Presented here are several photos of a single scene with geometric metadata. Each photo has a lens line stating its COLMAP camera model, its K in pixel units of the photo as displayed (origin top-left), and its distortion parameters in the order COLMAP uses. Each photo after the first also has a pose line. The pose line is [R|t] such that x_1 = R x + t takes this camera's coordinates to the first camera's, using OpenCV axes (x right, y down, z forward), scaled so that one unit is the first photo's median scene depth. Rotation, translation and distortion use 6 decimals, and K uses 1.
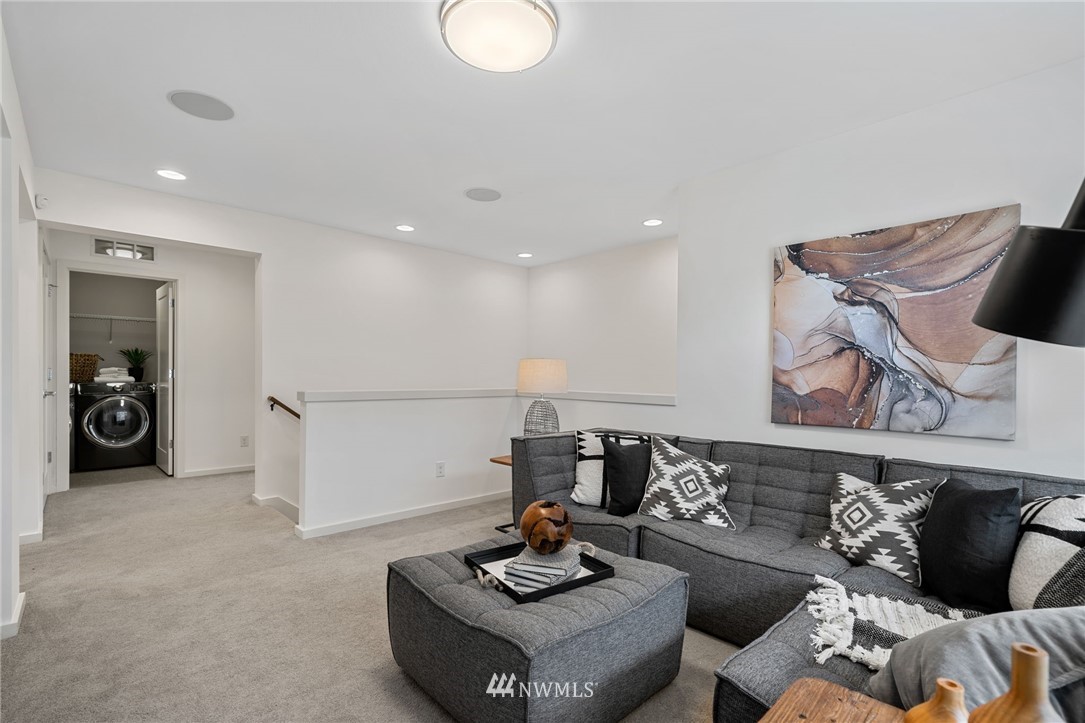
lens RADIAL K [[548.3, 0, 544.1], [0, 548.3, 365.0], [0, 0, 1]] dist [-0.002064, 0.000051]
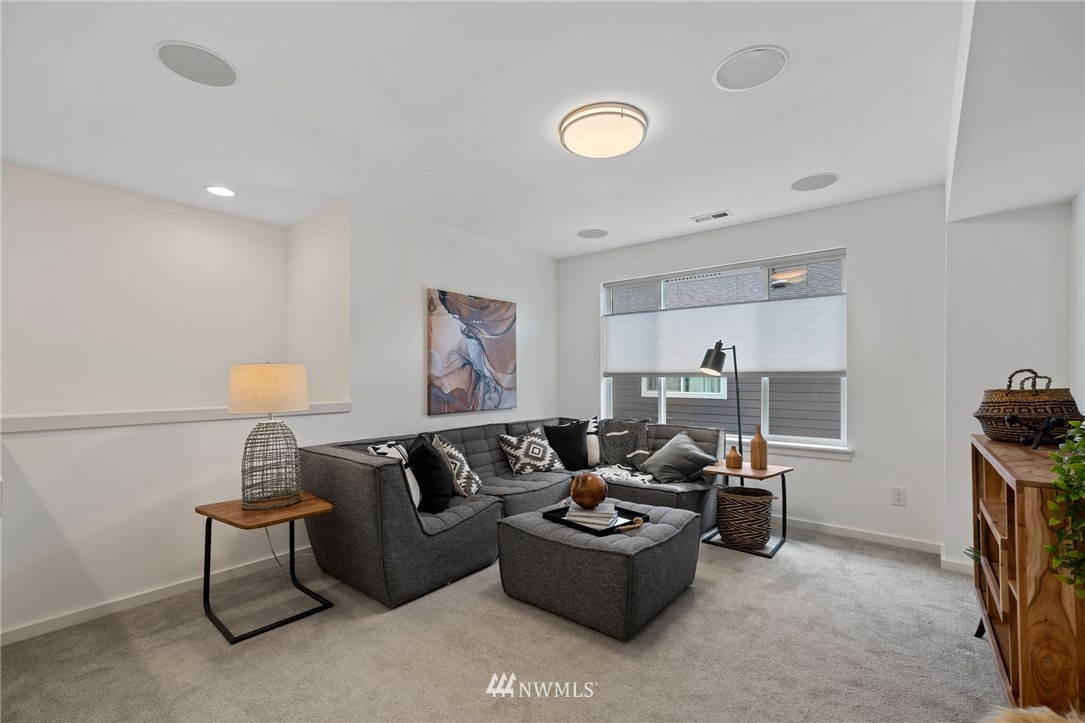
lens RADIAL K [[472.9, 0, 544.5], [0, 472.9, 368.5], [0, 0, 1]] dist [0.000384, 0.000018]
pose [[-0.187614, 0.012844, 0.982159, -0.903385], [-0.011587, 0.999816, -0.015289, 0.003732], [-0.982175, -0.014249, -0.187430, 1.050080]]
